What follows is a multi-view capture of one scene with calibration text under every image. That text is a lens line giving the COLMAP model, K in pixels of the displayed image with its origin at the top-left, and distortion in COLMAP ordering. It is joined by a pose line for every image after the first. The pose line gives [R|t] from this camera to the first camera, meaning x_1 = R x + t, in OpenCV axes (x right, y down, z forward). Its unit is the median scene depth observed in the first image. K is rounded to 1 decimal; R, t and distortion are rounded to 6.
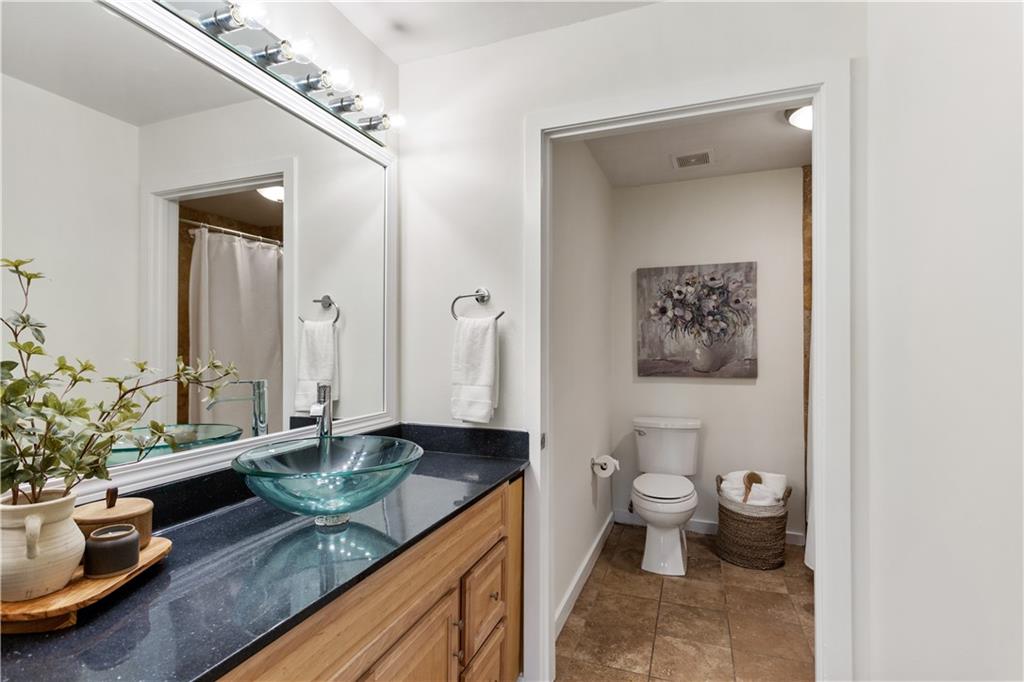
lens RADIAL K [[497.4, 0, 511.7], [0, 497.4, 343.7], [0, 0, 1]] dist [0.001445, 0.004529]
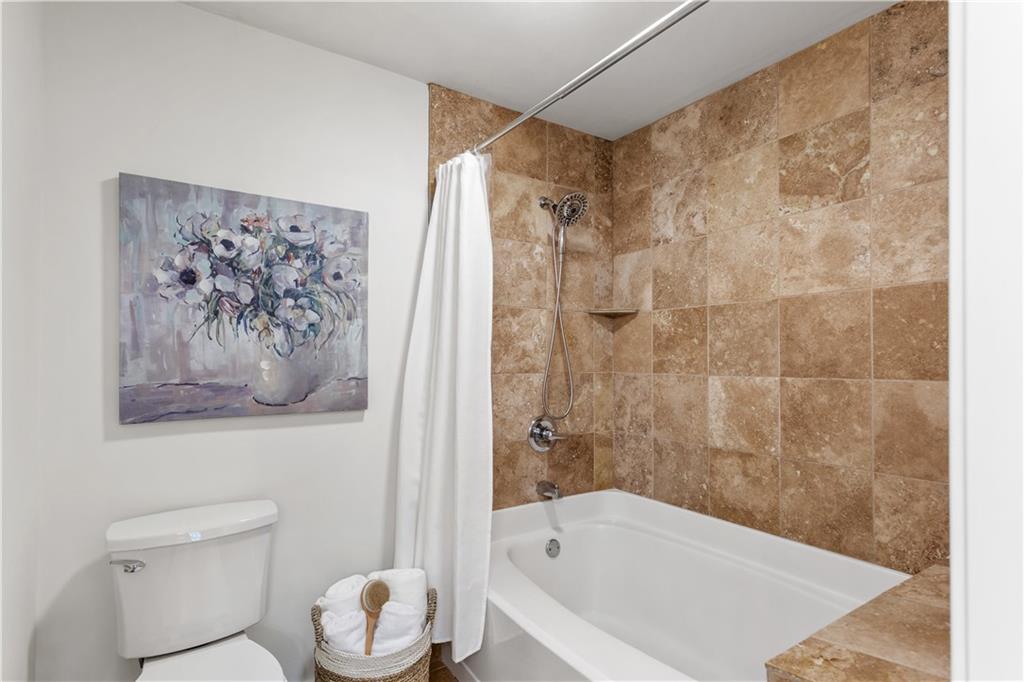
lens RADIAL K [[497.4, 0, 508.0], [0, 497.4, 356.5], [0, 0, 1]] dist [0.001445, 0.004529]
pose [[0.597815, 0.004691, 0.801621, 0.113312], [-0.006108, 0.999981, -0.001297, 0.005564], [-0.801611, -0.004121, 0.597832, 0.493482]]
